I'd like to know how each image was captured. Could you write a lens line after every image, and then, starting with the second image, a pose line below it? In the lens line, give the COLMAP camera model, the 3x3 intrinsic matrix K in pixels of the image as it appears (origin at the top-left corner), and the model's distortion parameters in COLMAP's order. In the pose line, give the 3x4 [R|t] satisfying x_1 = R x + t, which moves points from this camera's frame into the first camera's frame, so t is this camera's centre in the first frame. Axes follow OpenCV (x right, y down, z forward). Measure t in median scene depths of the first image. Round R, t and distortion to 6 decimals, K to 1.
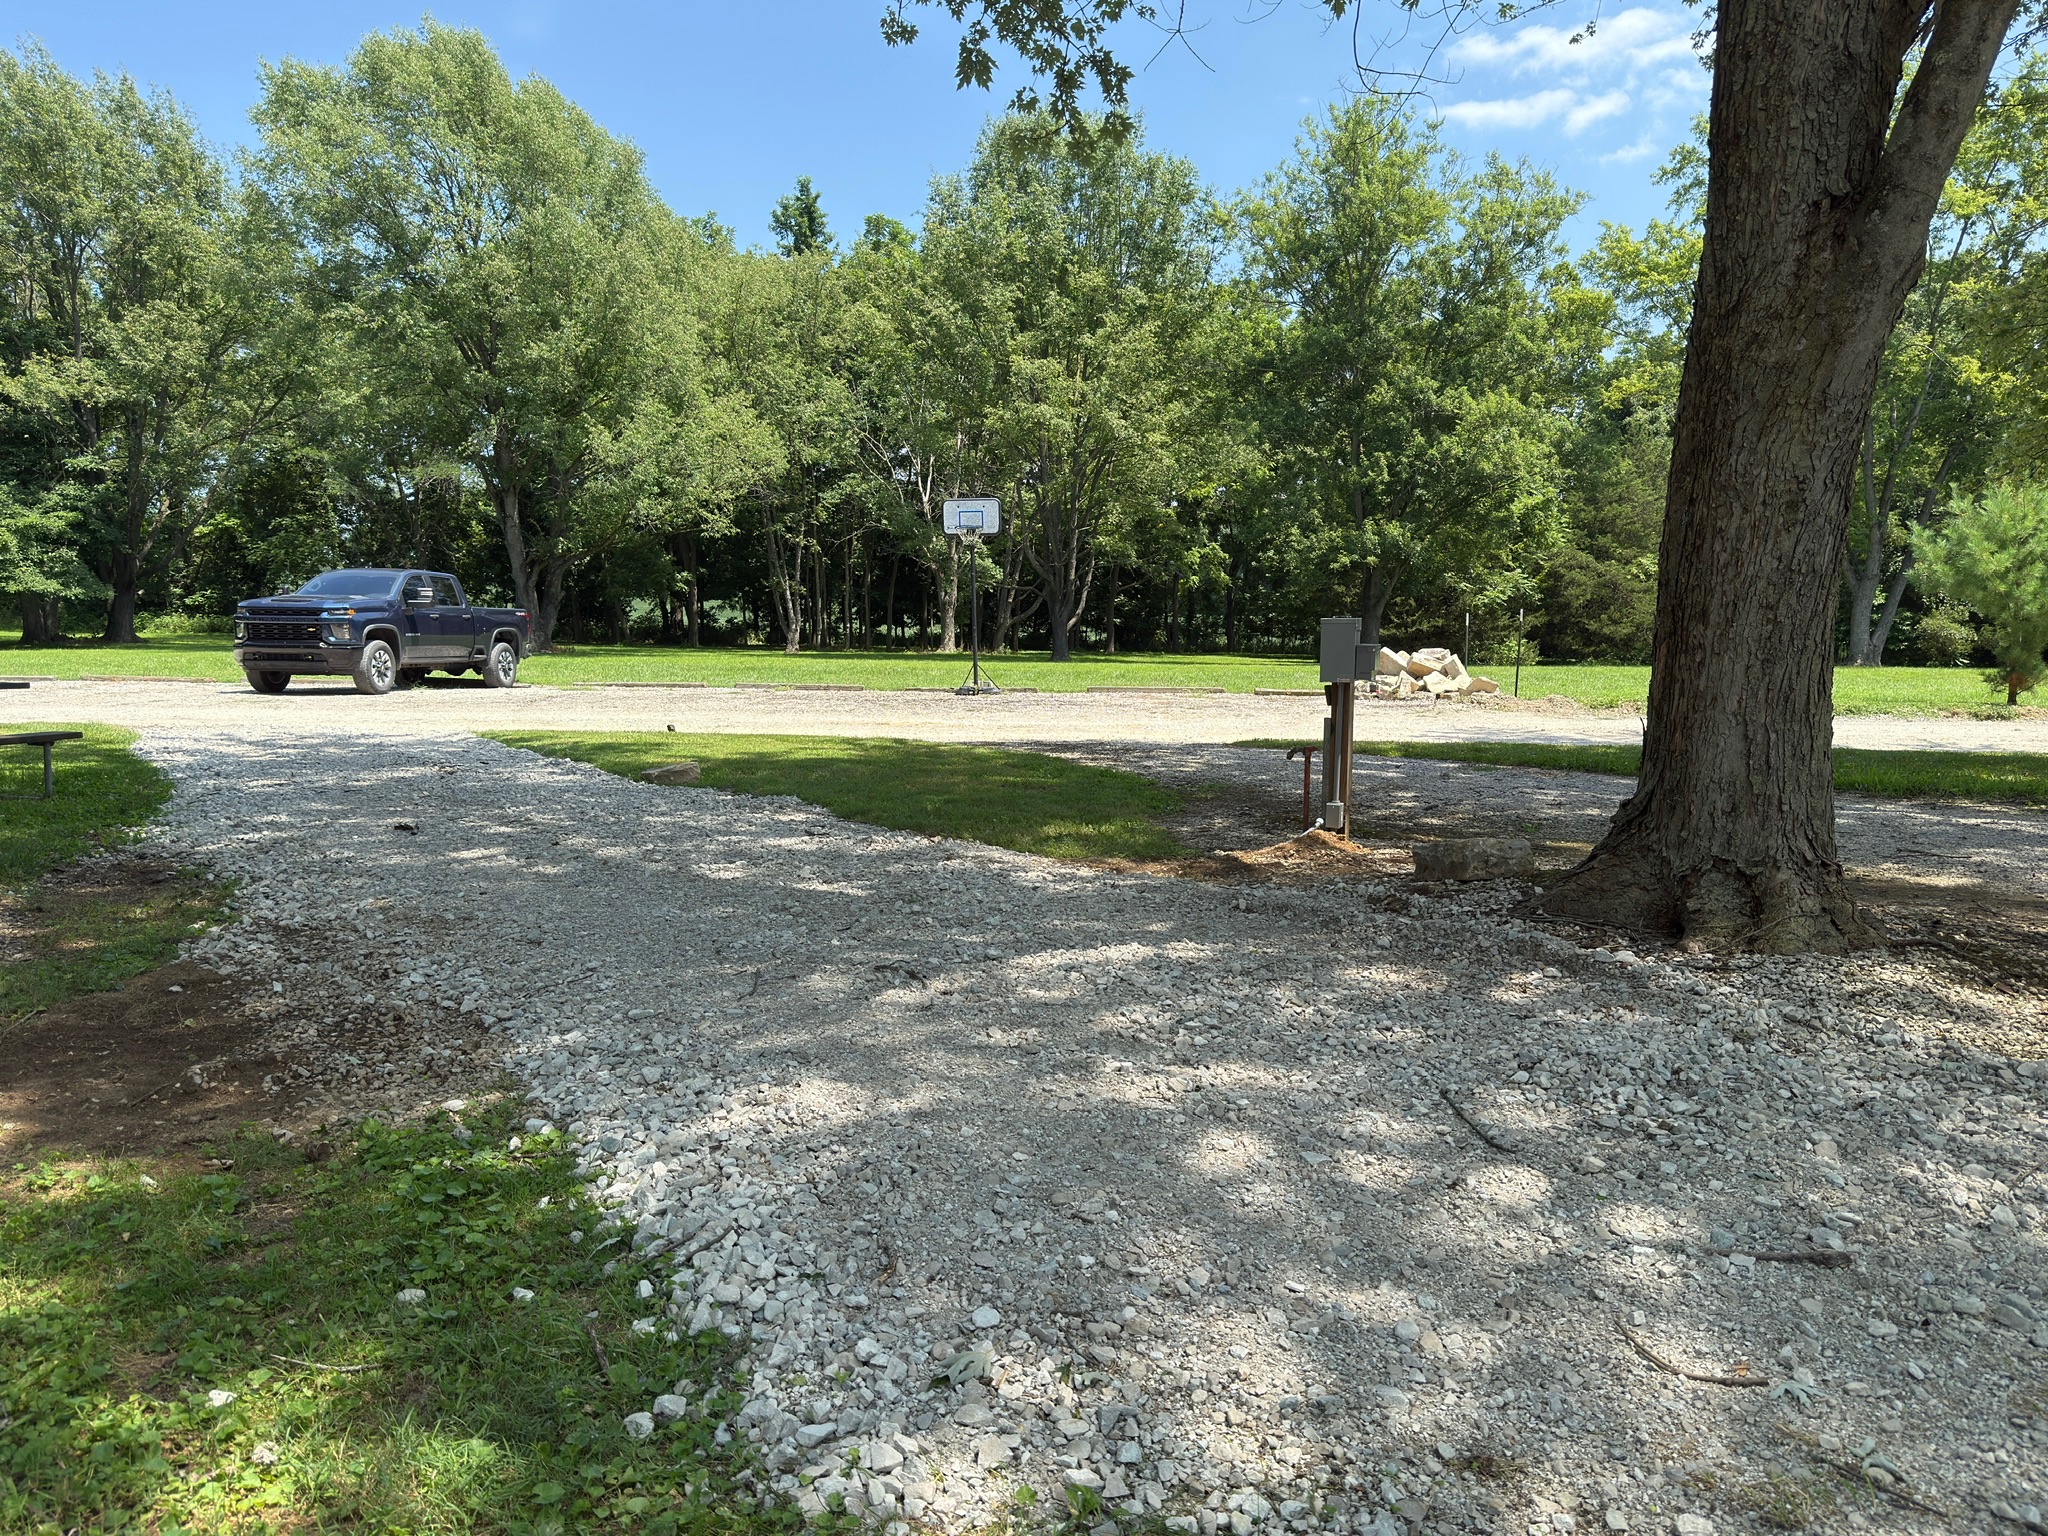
lens RADIAL K [[1500.4, 0, 1034.6], [0, 1500.4, 828.7], [0, 0, 1]] dist [0.024330, -0.038371]
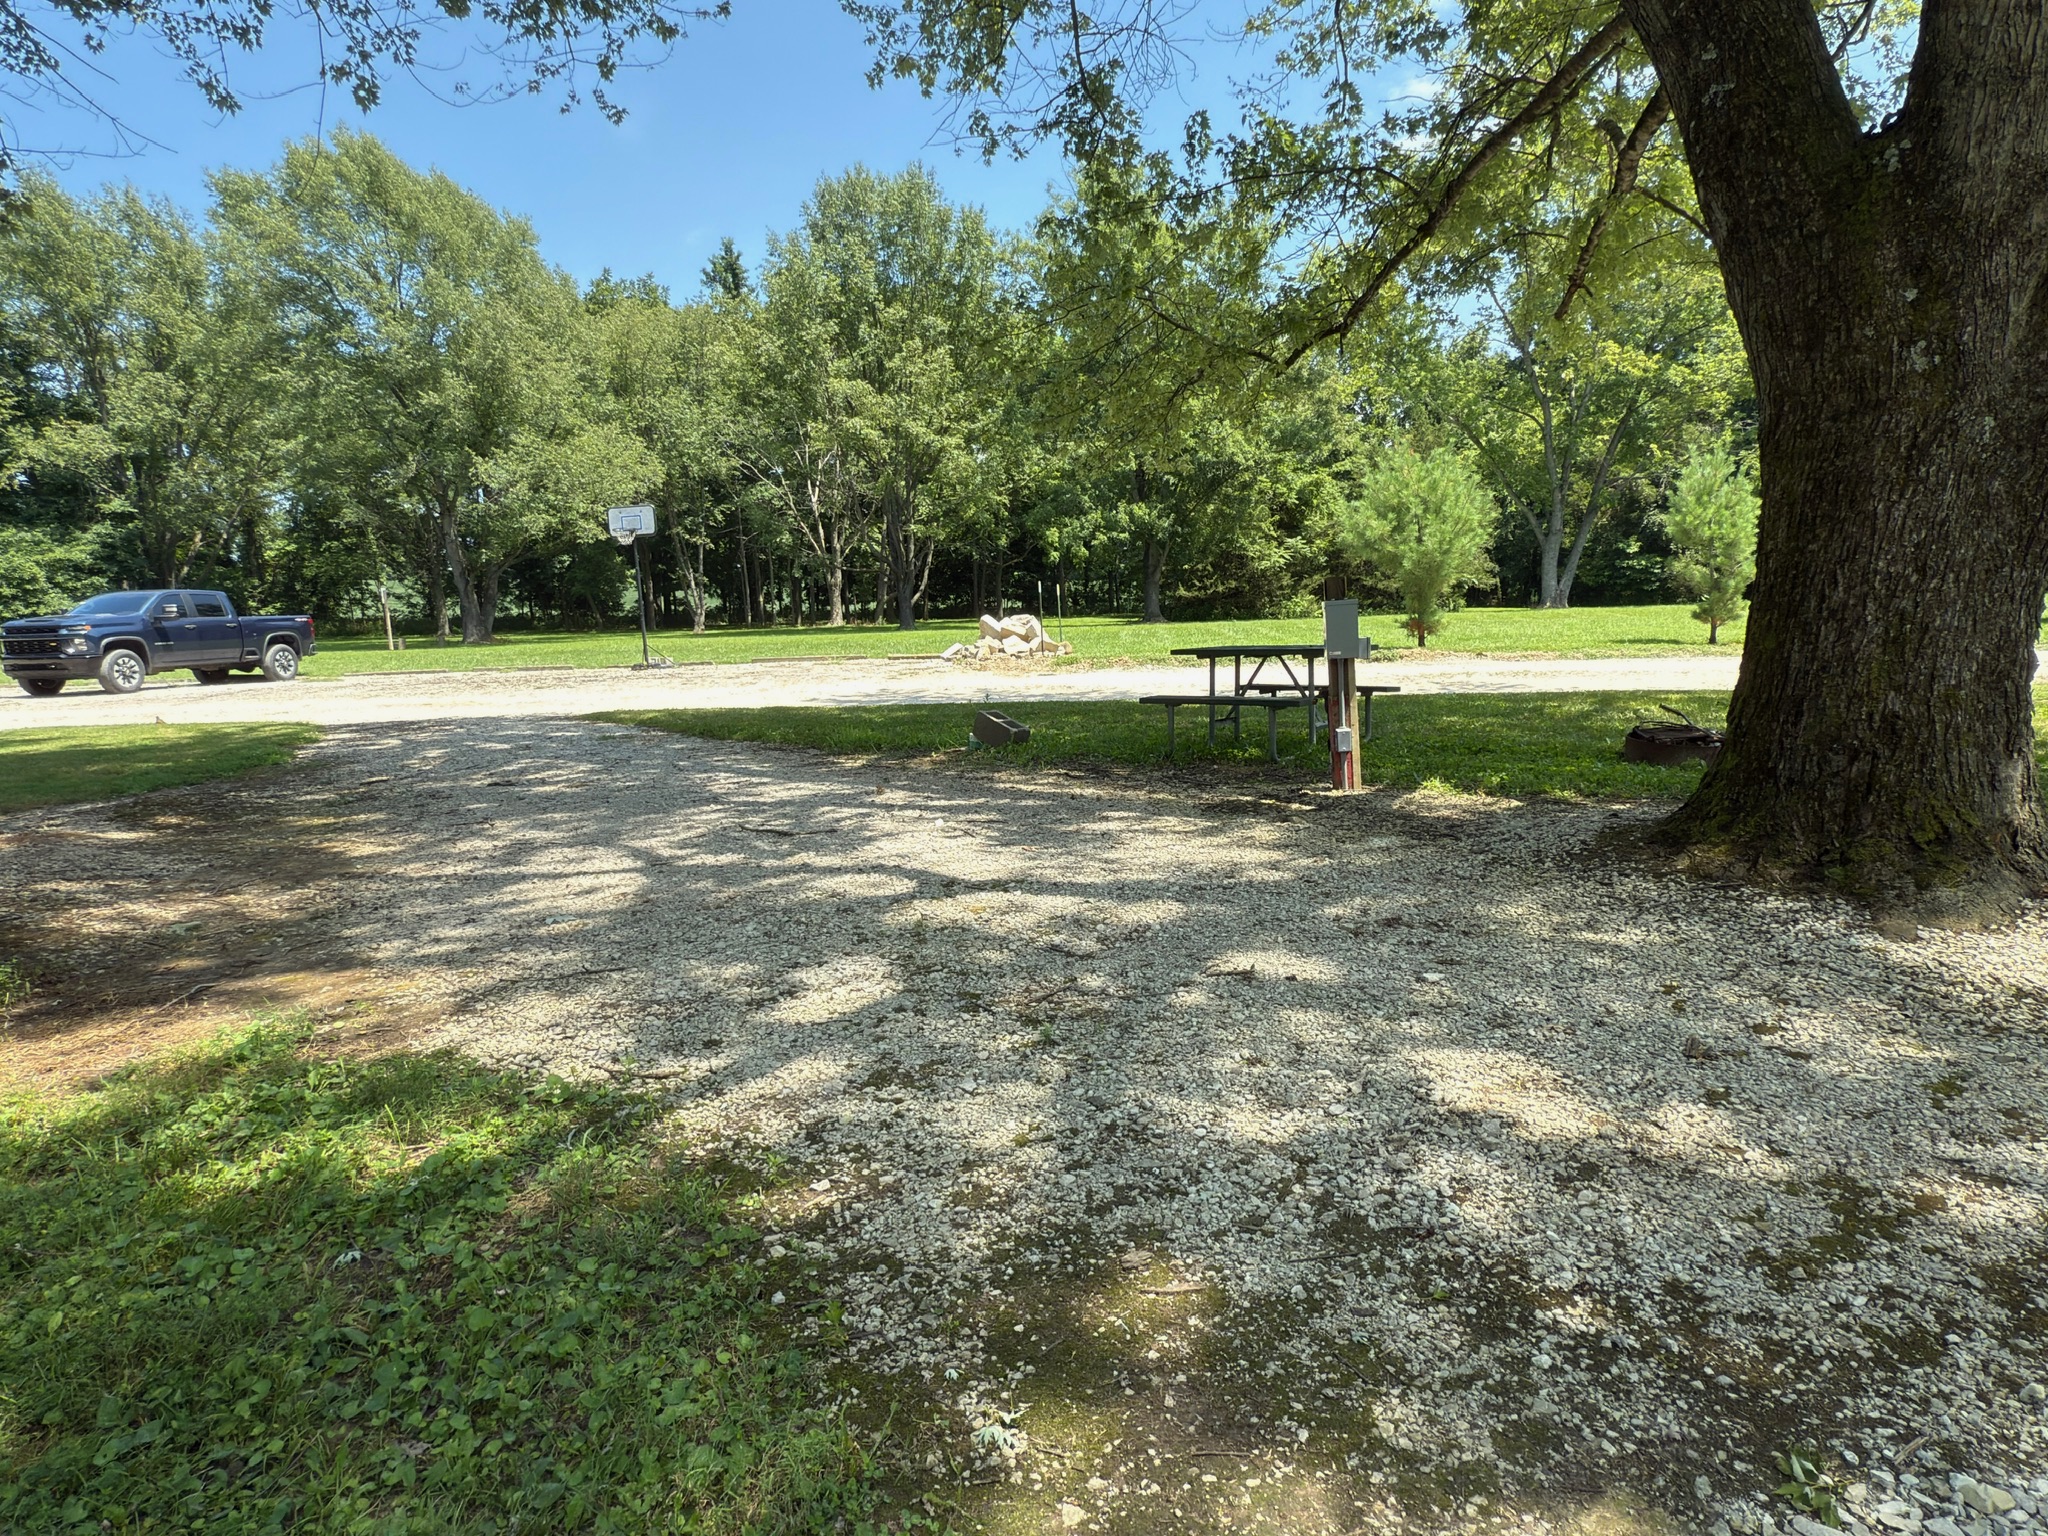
lens RADIAL K [[1248.7, 0, 1029.3], [0, 1248.7, 777.9], [0, 0, 1]] dist [-0.020323, 0.012119]
pose [[0.998238, -0.037799, -0.045735, 0.173630], [0.038324, 0.999209, 0.010648, -0.001372], [0.045296, -0.012382, 0.998897, 0.010450]]
